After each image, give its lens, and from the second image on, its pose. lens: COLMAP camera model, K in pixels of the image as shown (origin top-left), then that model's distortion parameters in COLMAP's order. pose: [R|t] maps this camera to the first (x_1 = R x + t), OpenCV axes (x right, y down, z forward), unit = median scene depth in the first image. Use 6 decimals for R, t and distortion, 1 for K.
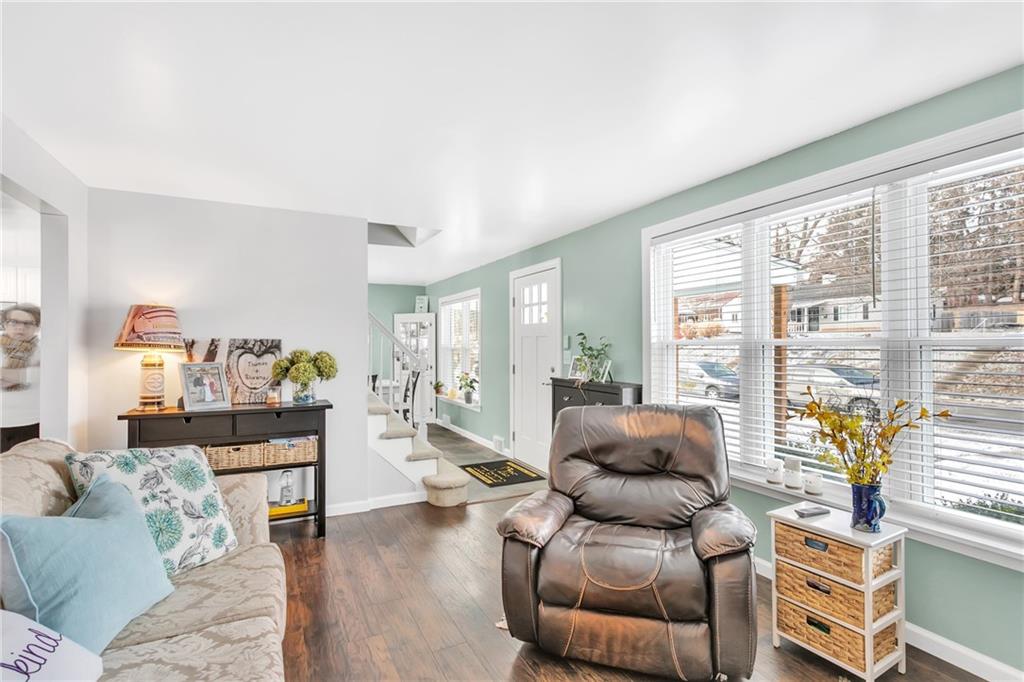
lens RADIAL K [[499.3, 0, 512.0], [0, 499.3, 341.0], [0, 0, 1]] dist [-0.001129, 0.000006]
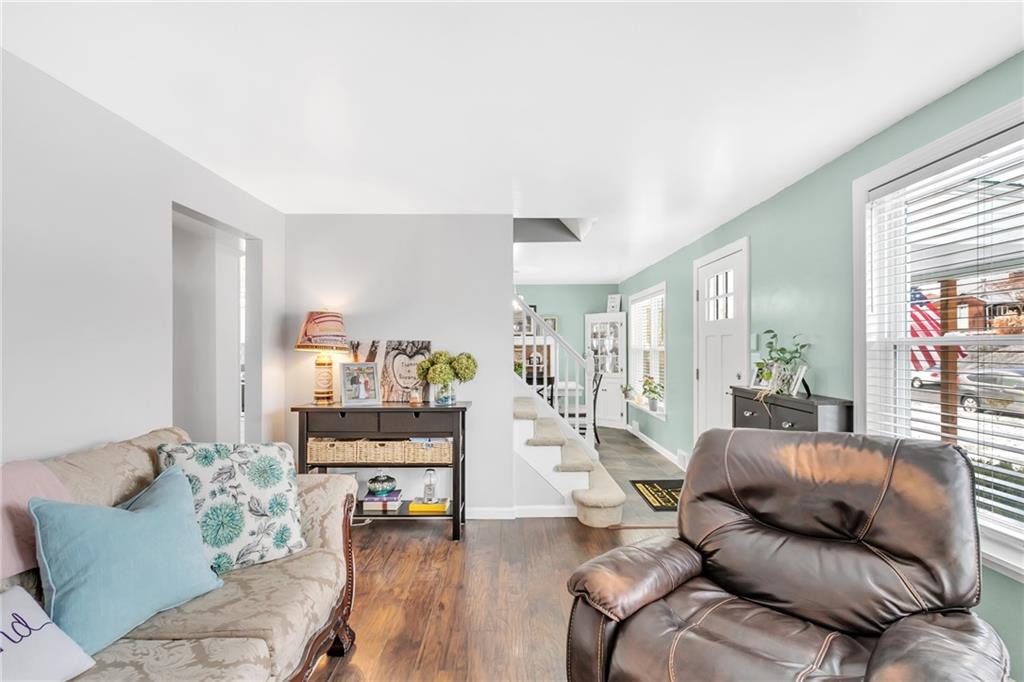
lens RADIAL K [[490.6, 0, 512.7], [0, 490.6, 345.4], [0, 0, 1]] dist [-0.001250, 0.000429]
pose [[0.895897, -0.003193, -0.444250, 0.168468], [0.006072, 0.999969, 0.005058, 0.002403], [0.444220, -0.007229, 0.895889, 0.201447]]
